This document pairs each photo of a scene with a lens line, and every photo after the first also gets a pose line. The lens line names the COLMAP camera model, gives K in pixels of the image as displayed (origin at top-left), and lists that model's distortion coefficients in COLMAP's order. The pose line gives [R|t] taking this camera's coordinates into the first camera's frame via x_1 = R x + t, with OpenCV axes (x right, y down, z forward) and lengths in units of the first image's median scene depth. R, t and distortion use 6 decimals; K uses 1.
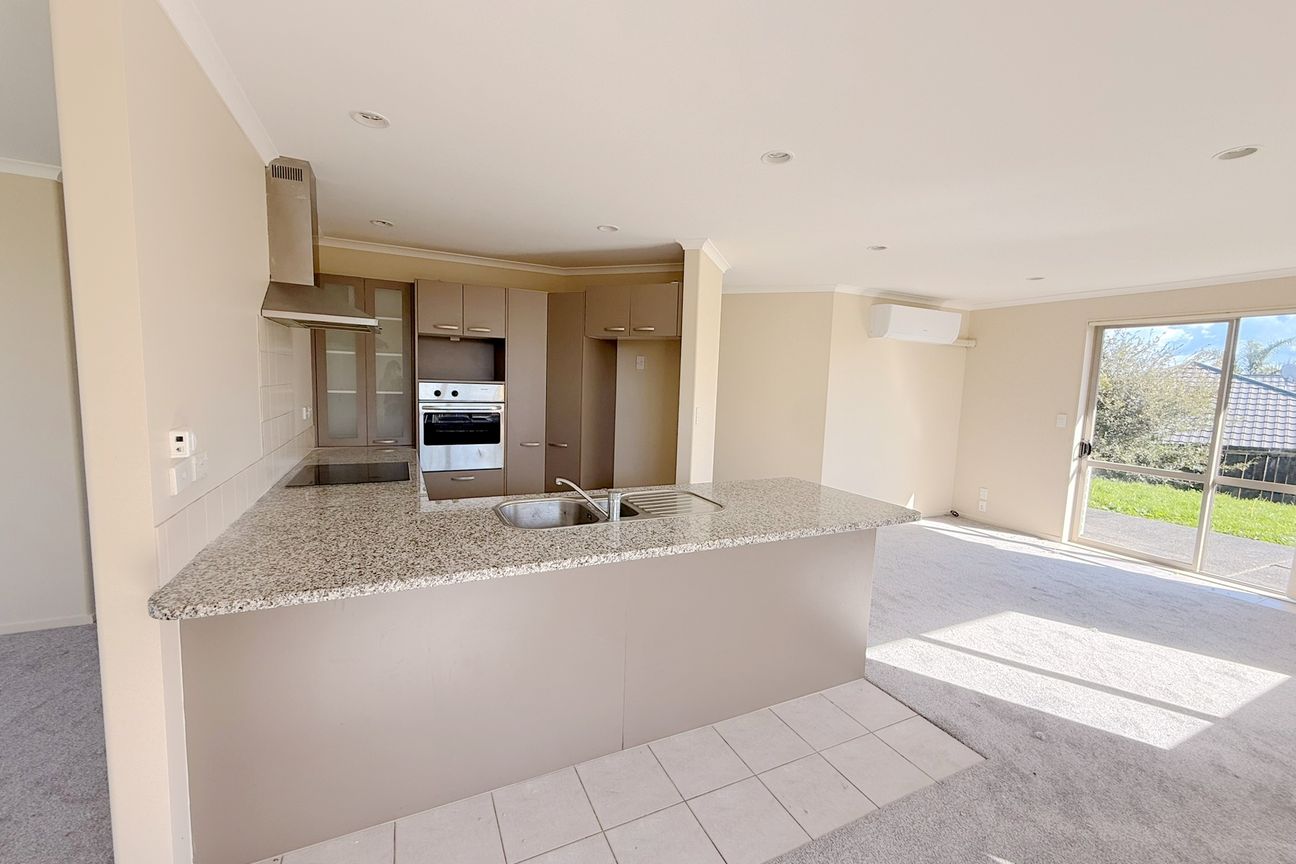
lens RADIAL K [[514.4, 0, 642.6], [0, 514.4, 432.1], [0, 0, 1]] dist [-0.000767, -0.000013]
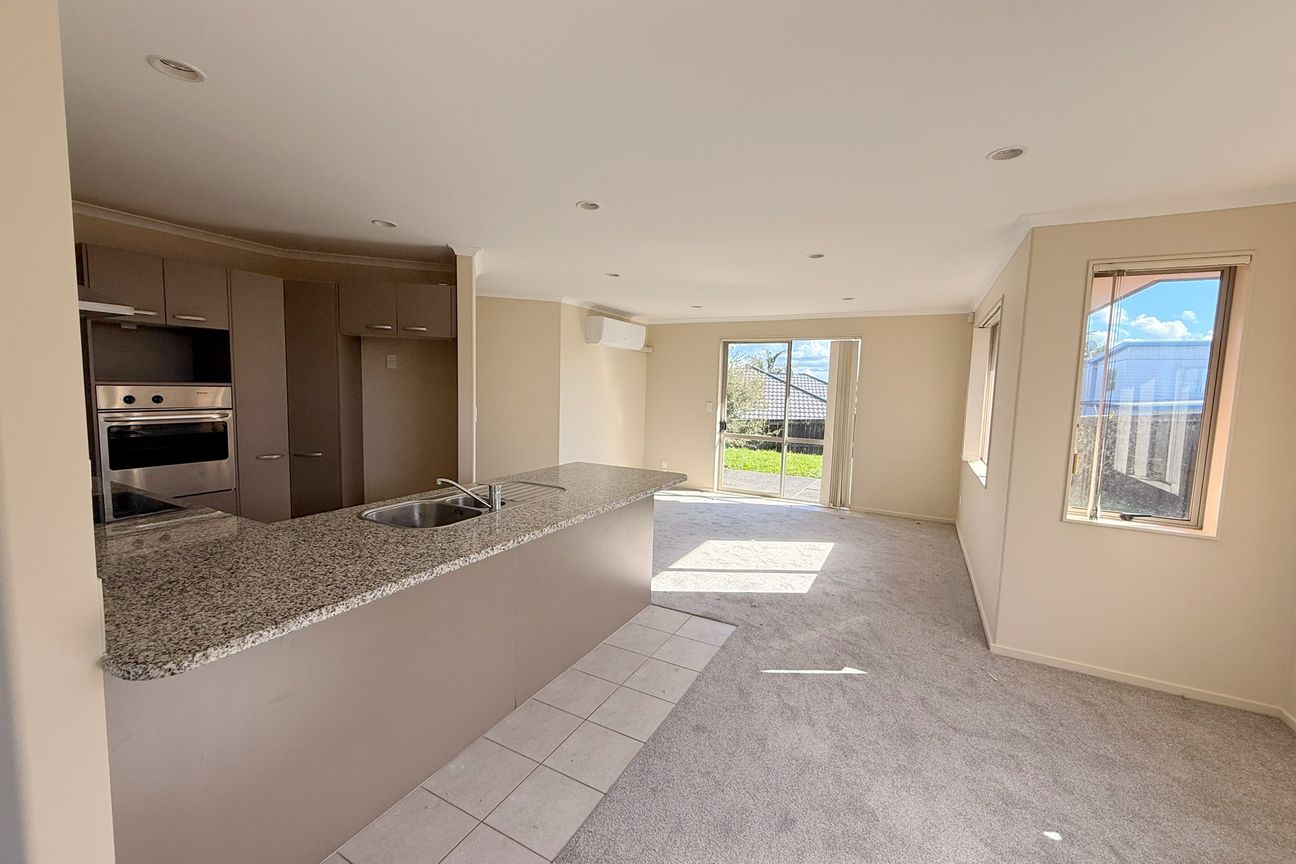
lens RADIAL K [[514.4, 0, 642.6], [0, 514.4, 432.1], [0, 0, 1]] dist [-0.000767, -0.000013]
pose [[0.804026, -0.063874, 0.591153, -0.242247], [0.058267, 0.997892, 0.028574, -0.005663], [-0.591732, 0.011470, 0.806053, -0.049961]]
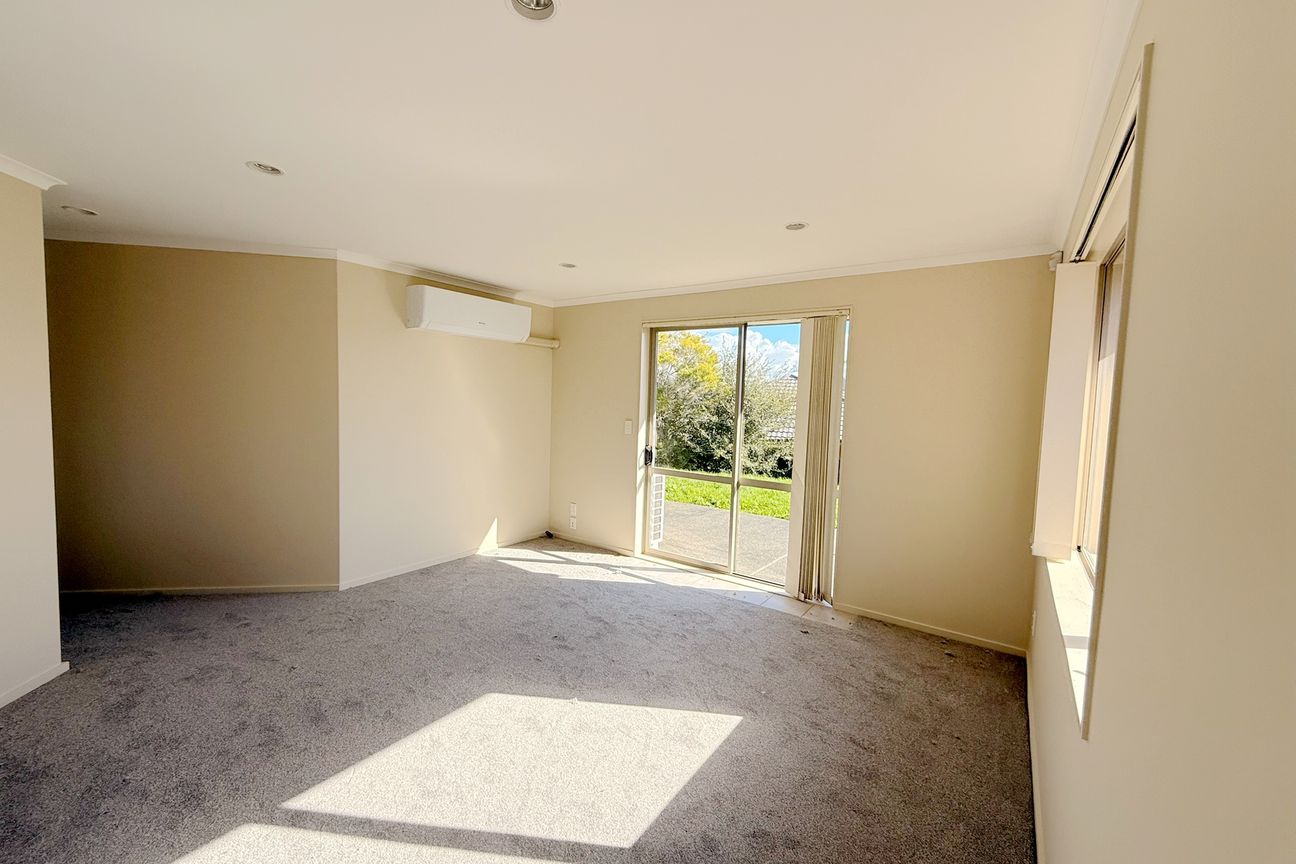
lens RADIAL K [[514.4, 0, 642.6], [0, 514.4, 432.1], [0, 0, 1]] dist [-0.000767, -0.000013]
pose [[0.875284, -0.039451, 0.481997, 0.520790], [0.048710, 0.998790, -0.006704, -0.007314], [-0.481149, 0.029346, 0.876147, 0.222033]]
